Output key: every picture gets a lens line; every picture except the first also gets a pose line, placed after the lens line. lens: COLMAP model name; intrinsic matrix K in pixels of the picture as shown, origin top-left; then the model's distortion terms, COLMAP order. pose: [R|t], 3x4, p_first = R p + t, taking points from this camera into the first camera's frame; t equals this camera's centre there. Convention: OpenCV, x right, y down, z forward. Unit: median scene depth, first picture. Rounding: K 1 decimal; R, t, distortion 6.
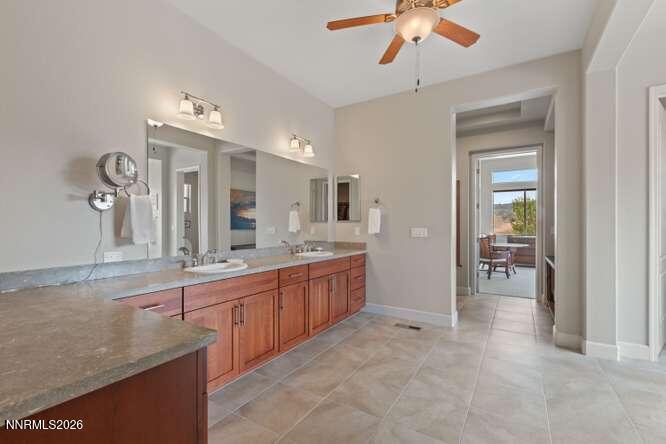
lens RADIAL K [[291.0, 0, 334.8], [0, 291.0, 223.3], [0, 0, 1]] dist [-0.002259, -0.000682]
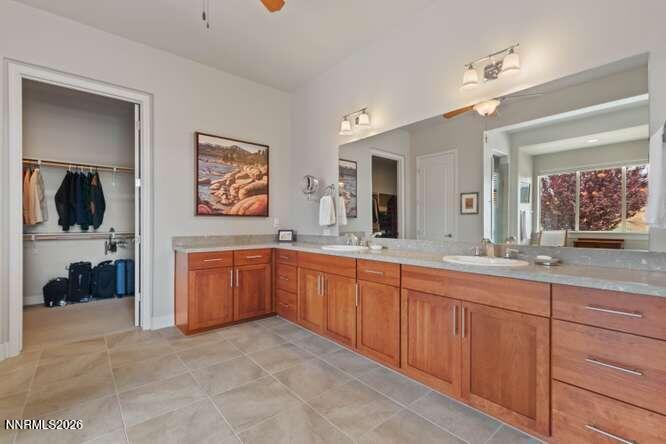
lens RADIAL K [[291.0, 0, 334.8], [0, 291.0, 223.3], [0, 0, 1]] dist [-0.002259, -0.000682]
pose [[-0.285568, 0.000274, -0.958358, 0.738397], [0.001462, 0.999999, -0.000149, 0.049465], [0.958357, -0.001443, -0.285568, 1.248531]]
